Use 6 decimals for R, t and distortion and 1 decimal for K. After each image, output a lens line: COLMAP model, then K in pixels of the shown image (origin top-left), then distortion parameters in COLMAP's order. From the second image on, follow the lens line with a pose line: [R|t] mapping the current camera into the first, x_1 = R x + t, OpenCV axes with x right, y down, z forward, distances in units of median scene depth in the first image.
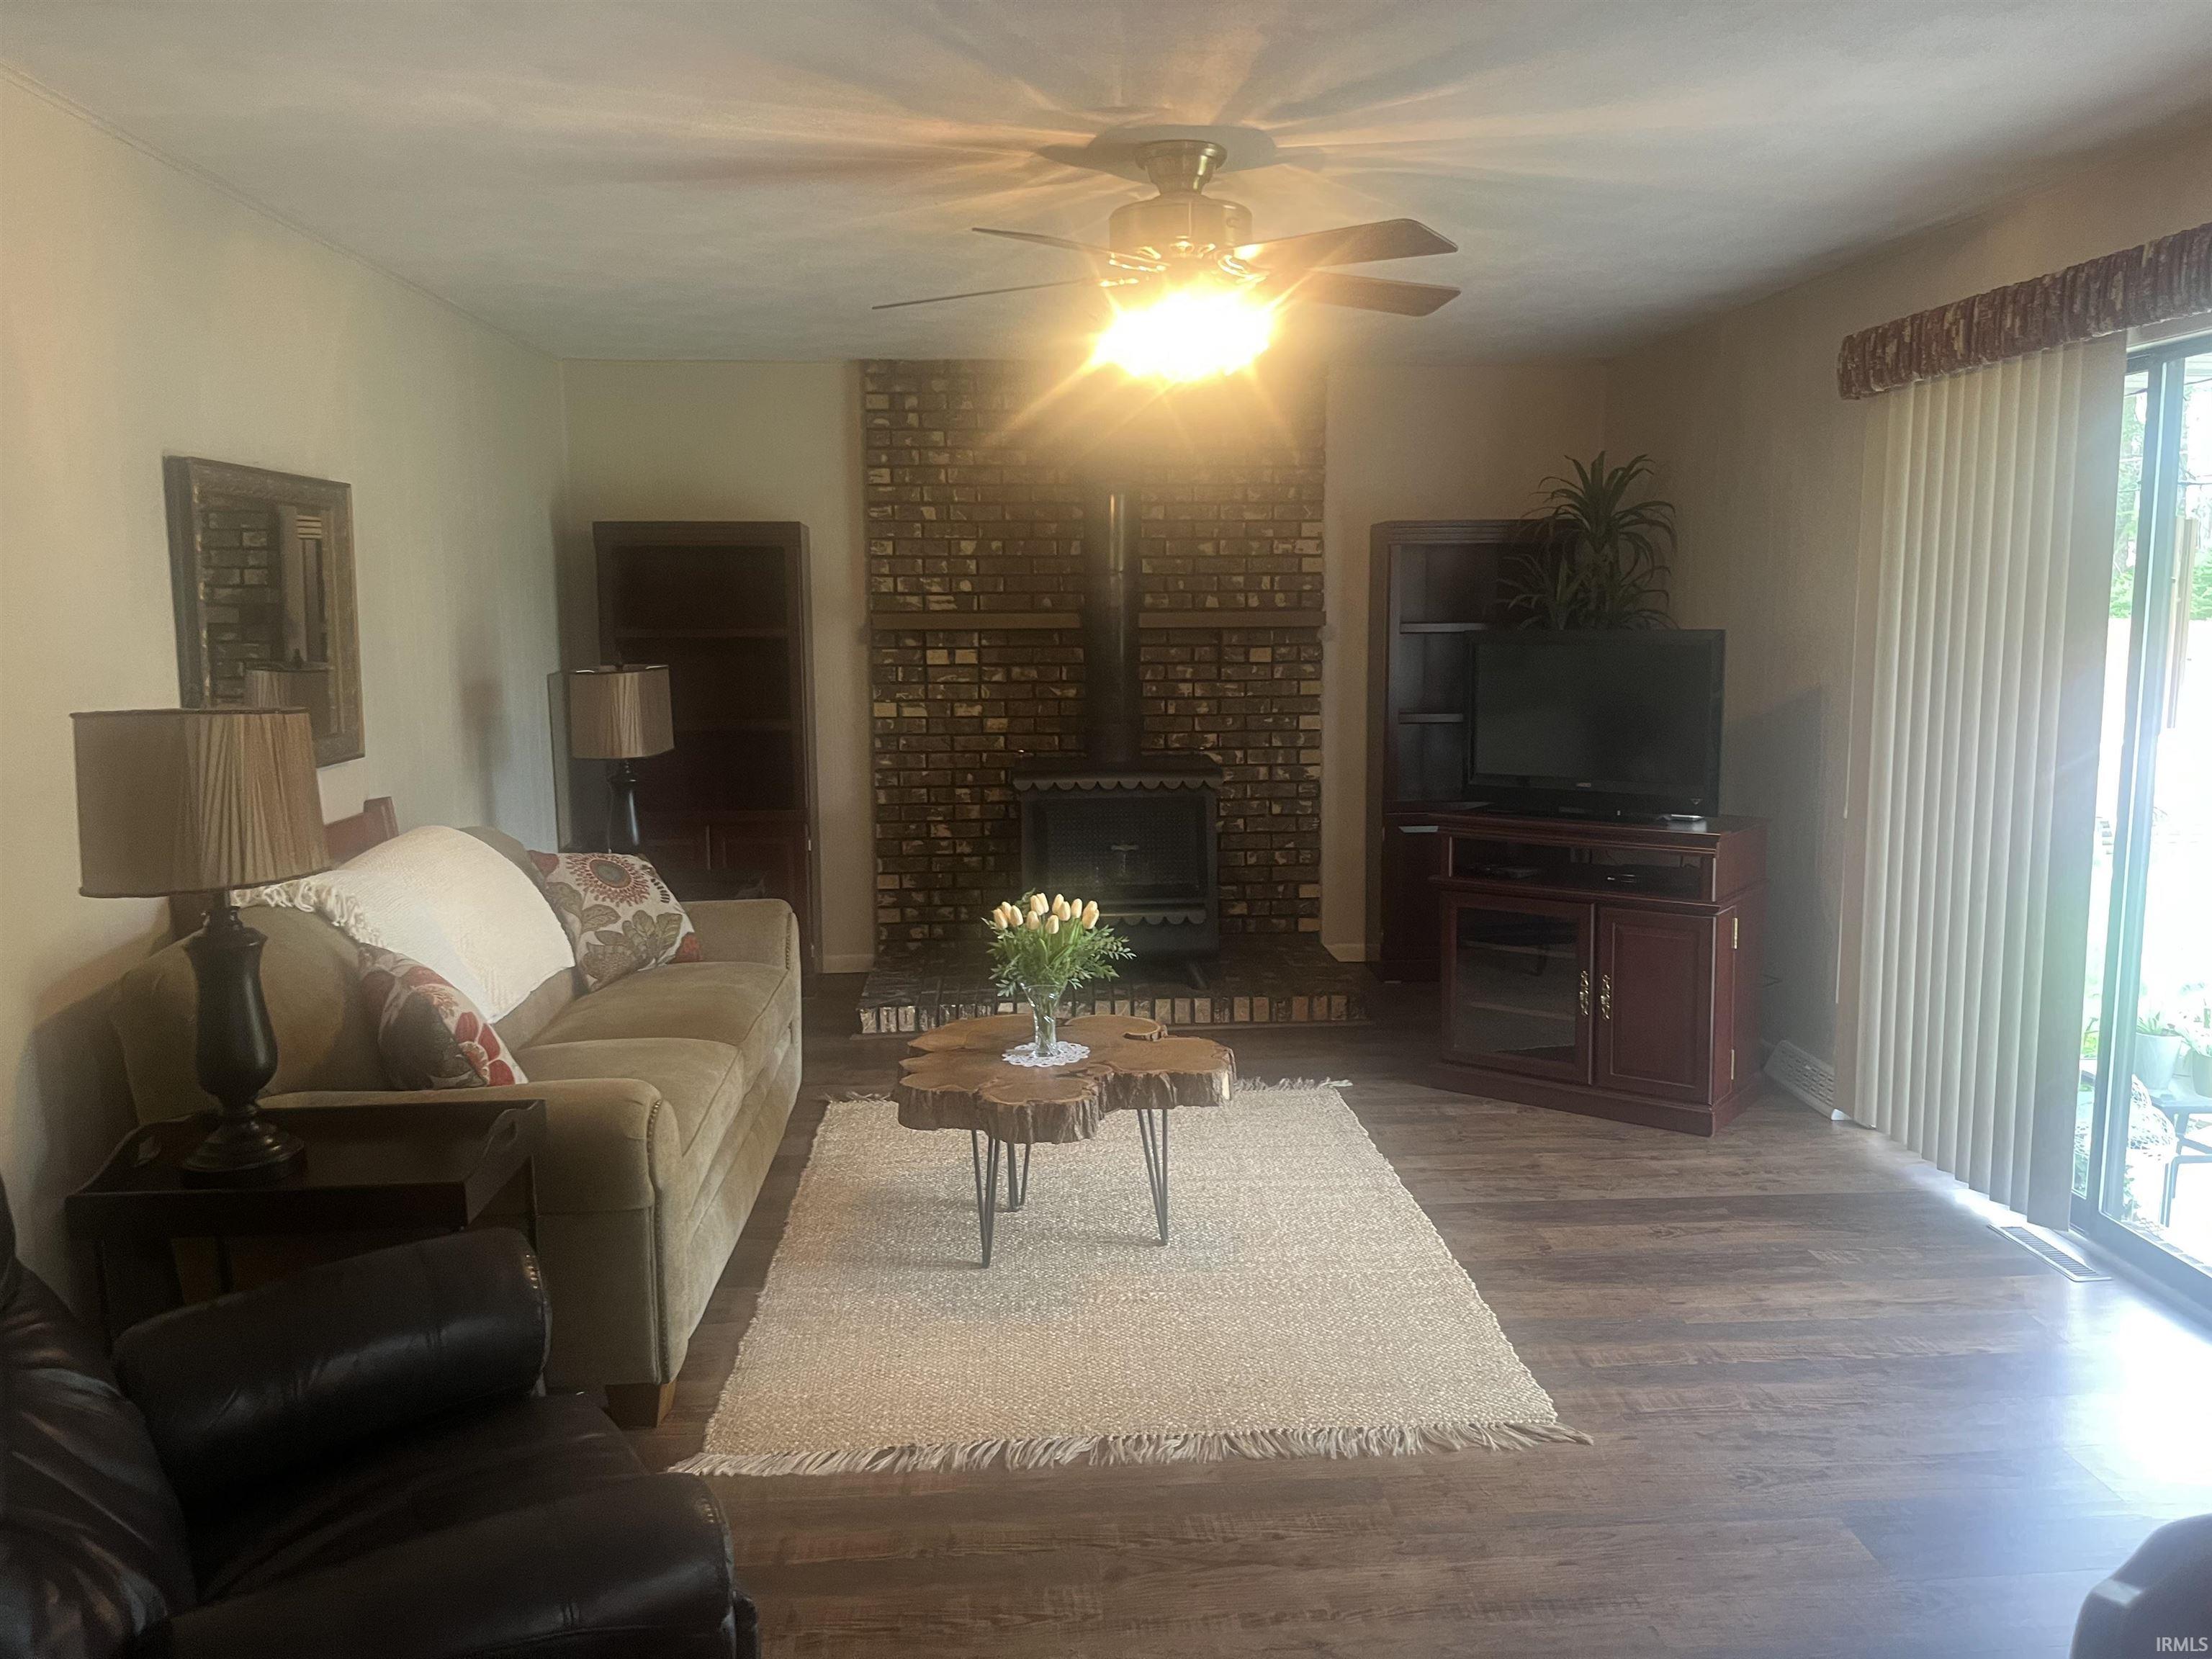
lens RADIAL K [[1645.1, 0, 1098.2], [0, 1645.1, 839.7], [0, 0, 1]] dist [0.038627, -0.047392]
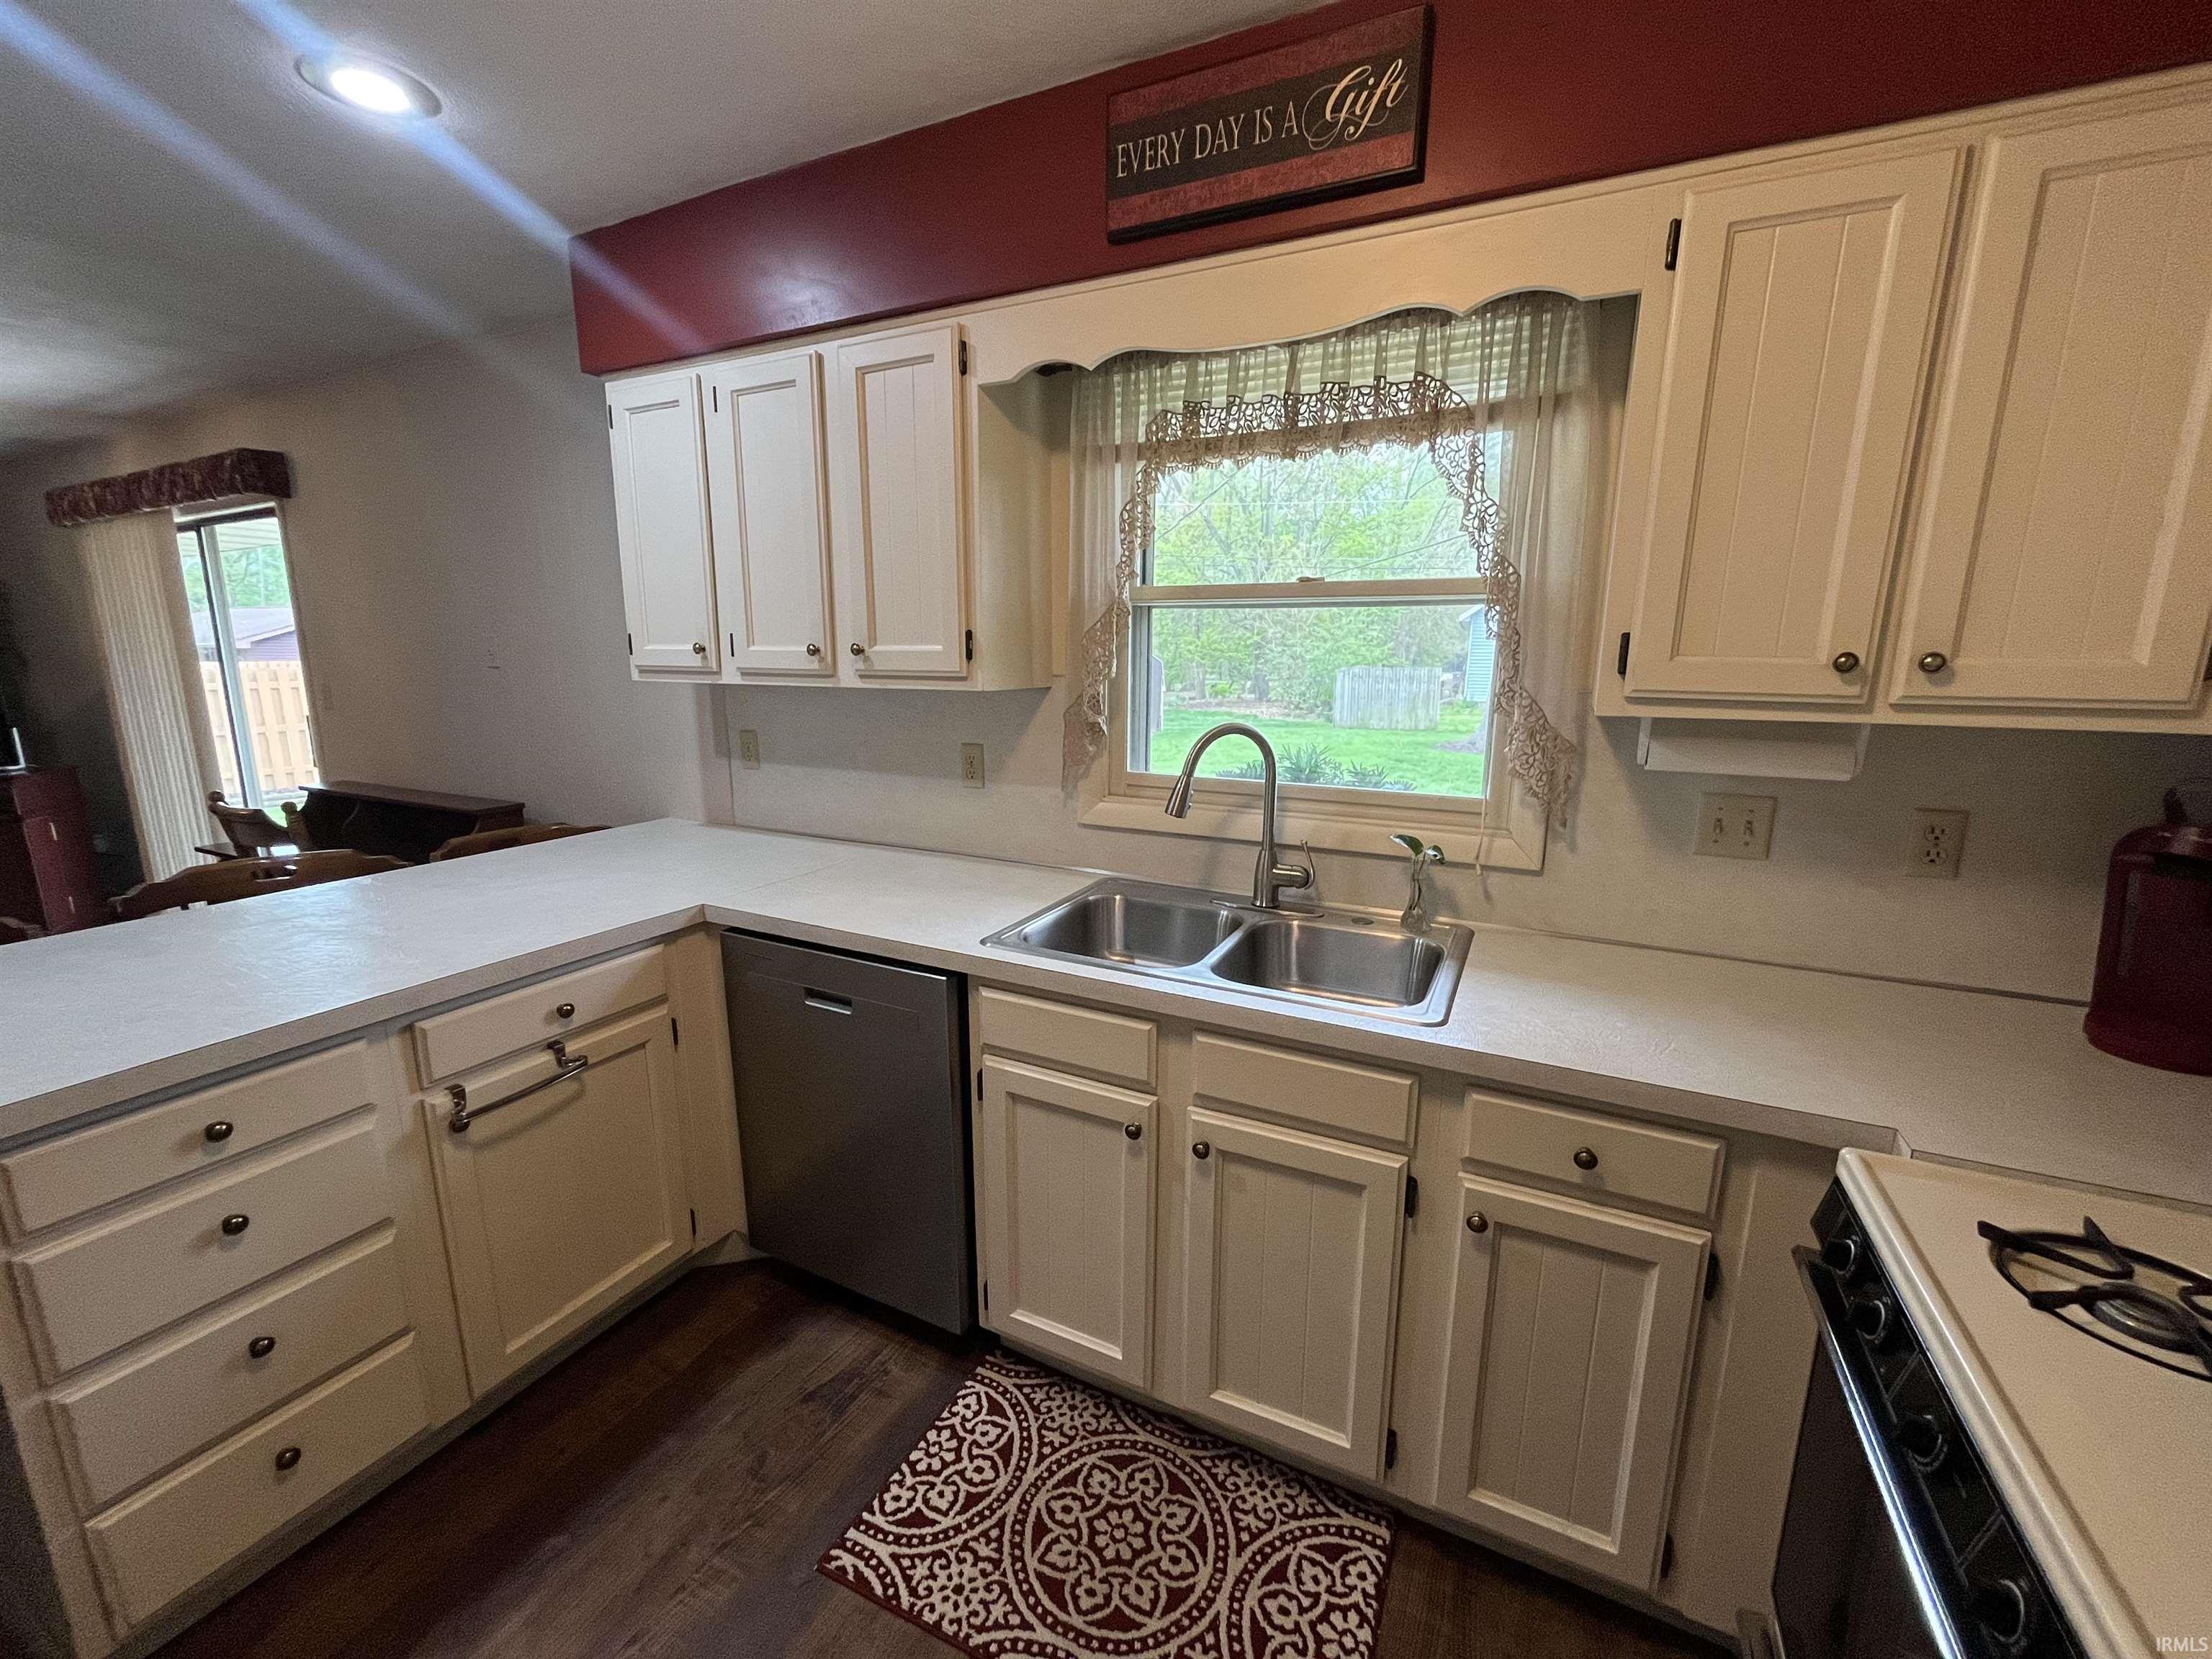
lens RADIAL K [[900.8, 0, 1106.0], [0, 900.8, 829.5], [0, 0, 1]] dist [-0.002106, -0.000489]
pose [[0.498333, -0.160379, 0.852022, 0.095695], [0.119216, 0.986082, 0.115887, 0.054379], [-0.858750, 0.043824, 0.510517, -0.312611]]
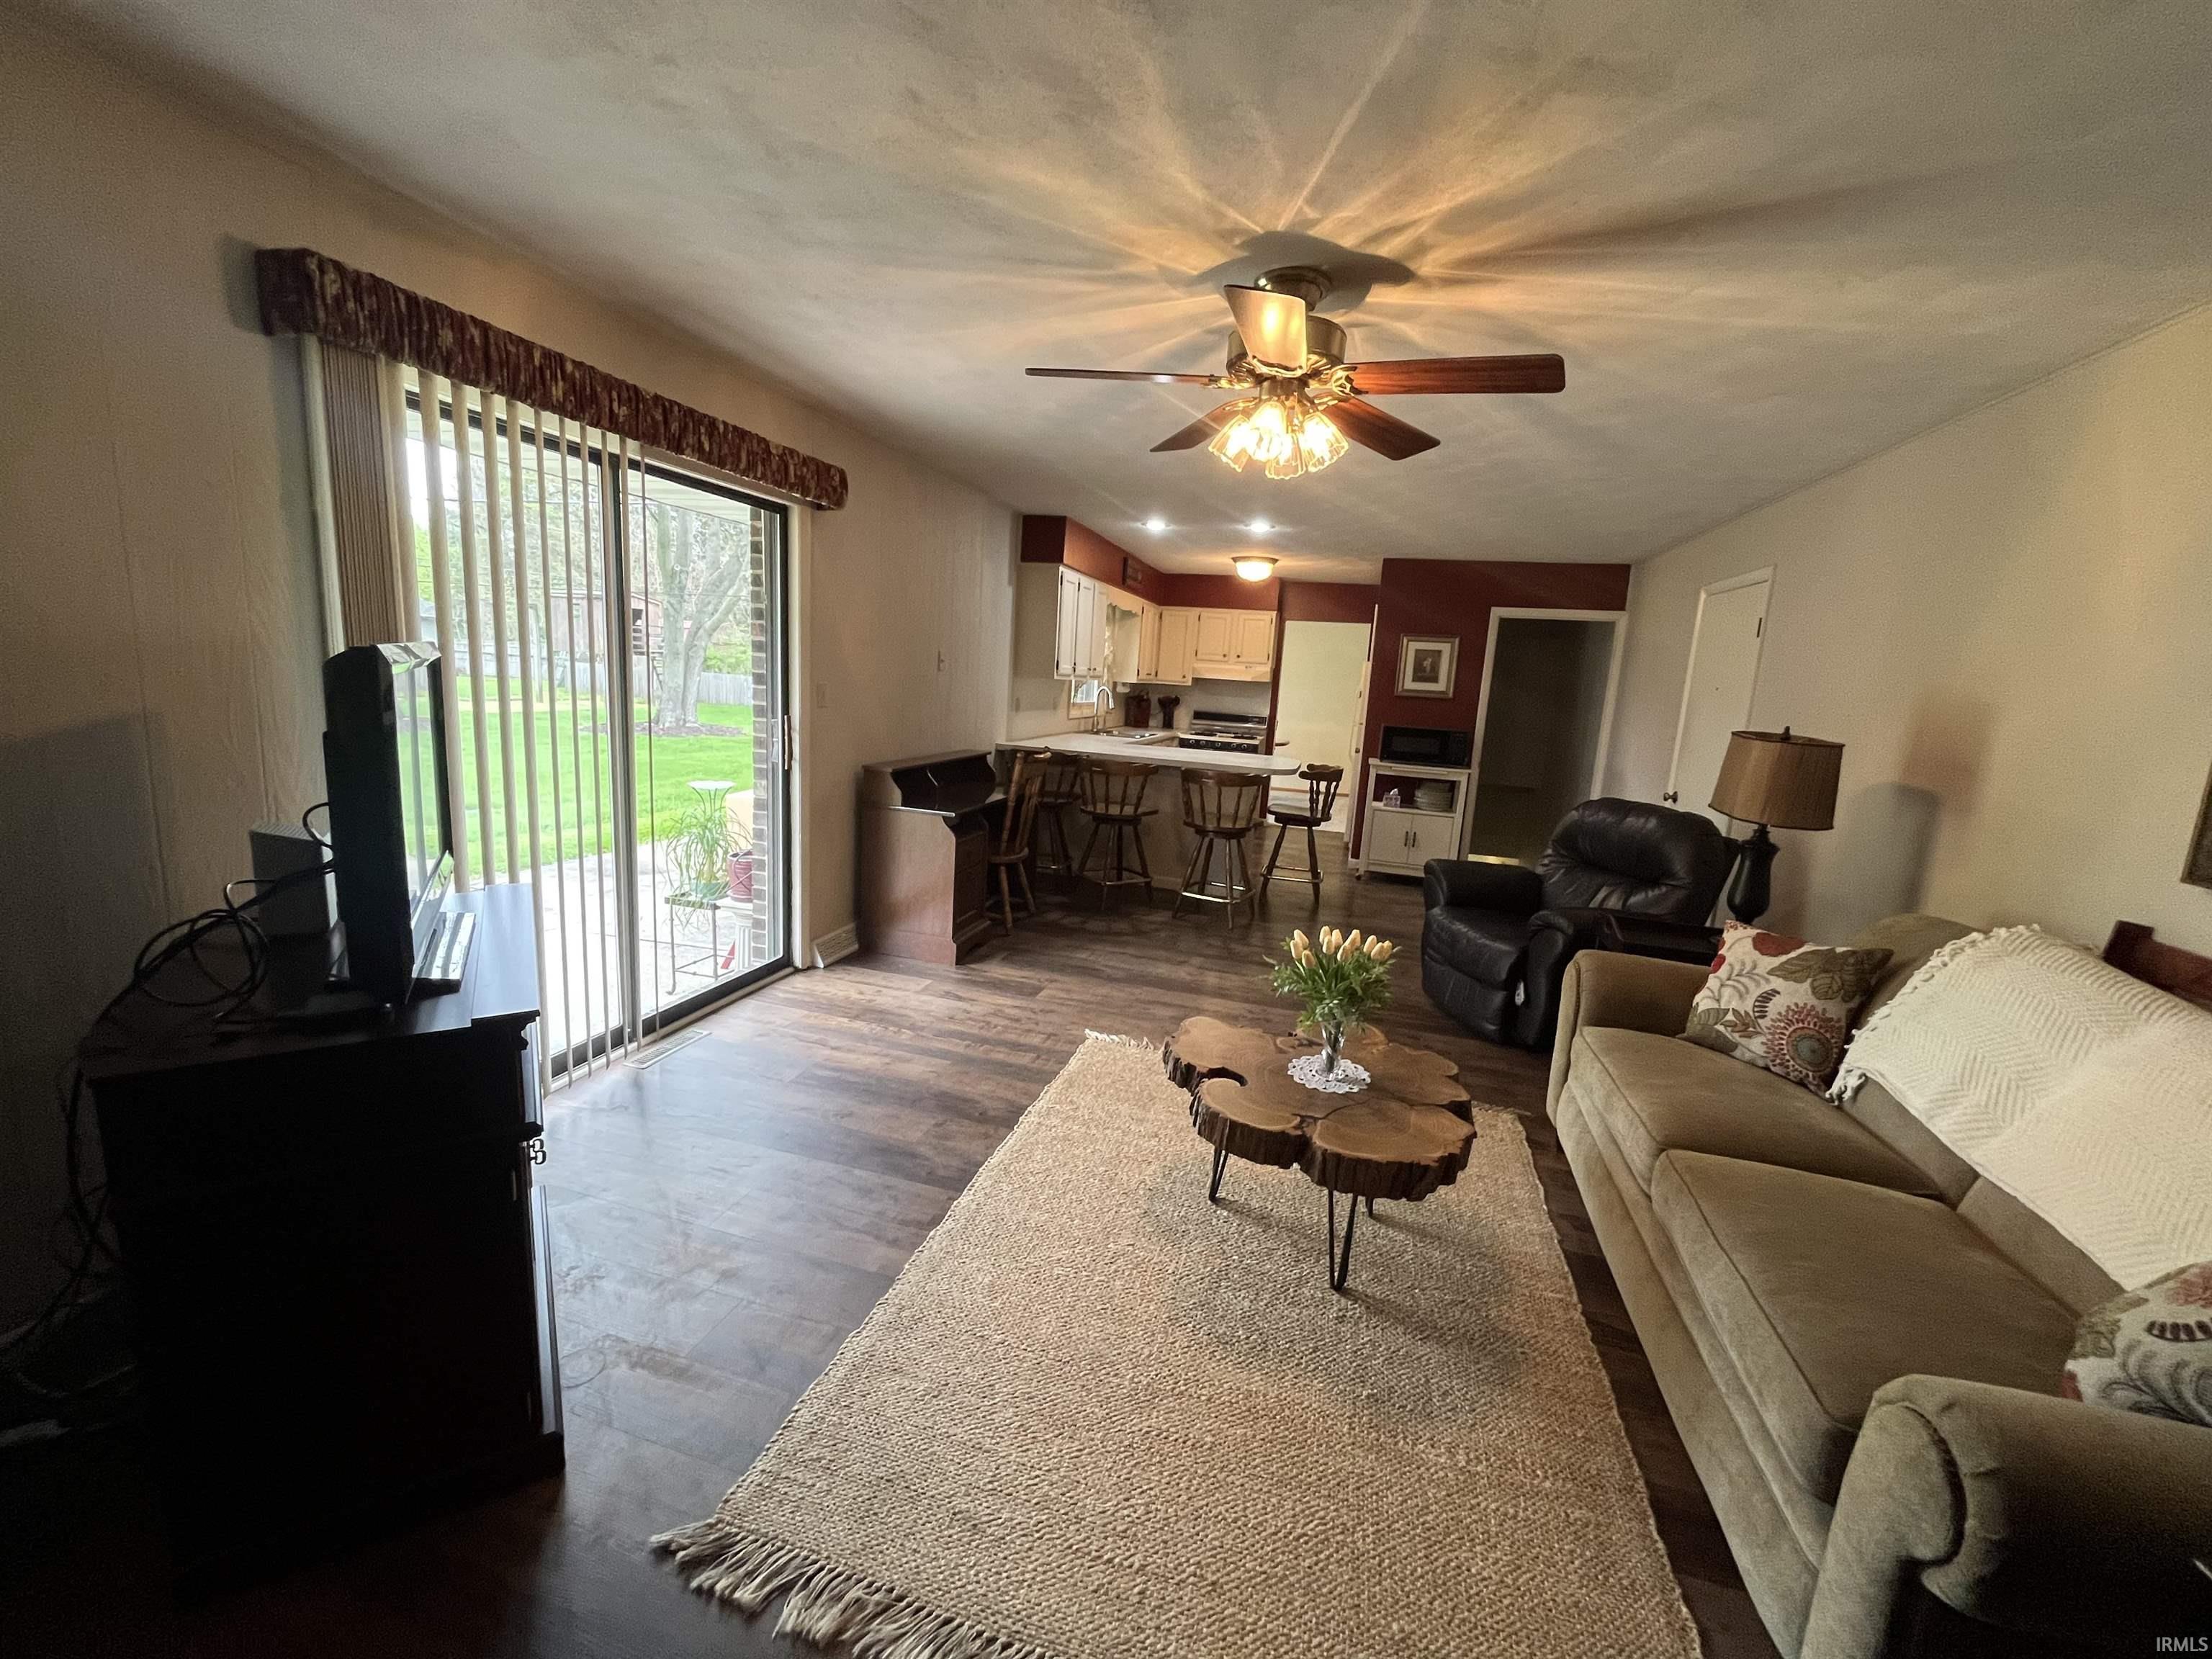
lens RADIAL K [[900.8, 0, 1106.0], [0, 900.8, 829.5], [0, 0, 1]] dist [-0.002106, -0.000489]
pose [[-0.943572, -0.103515, 0.314575, -0.038289], [-0.004274, 0.953621, 0.300981, -0.121868], [-0.331141, 0.282653, -0.900252, 0.926044]]
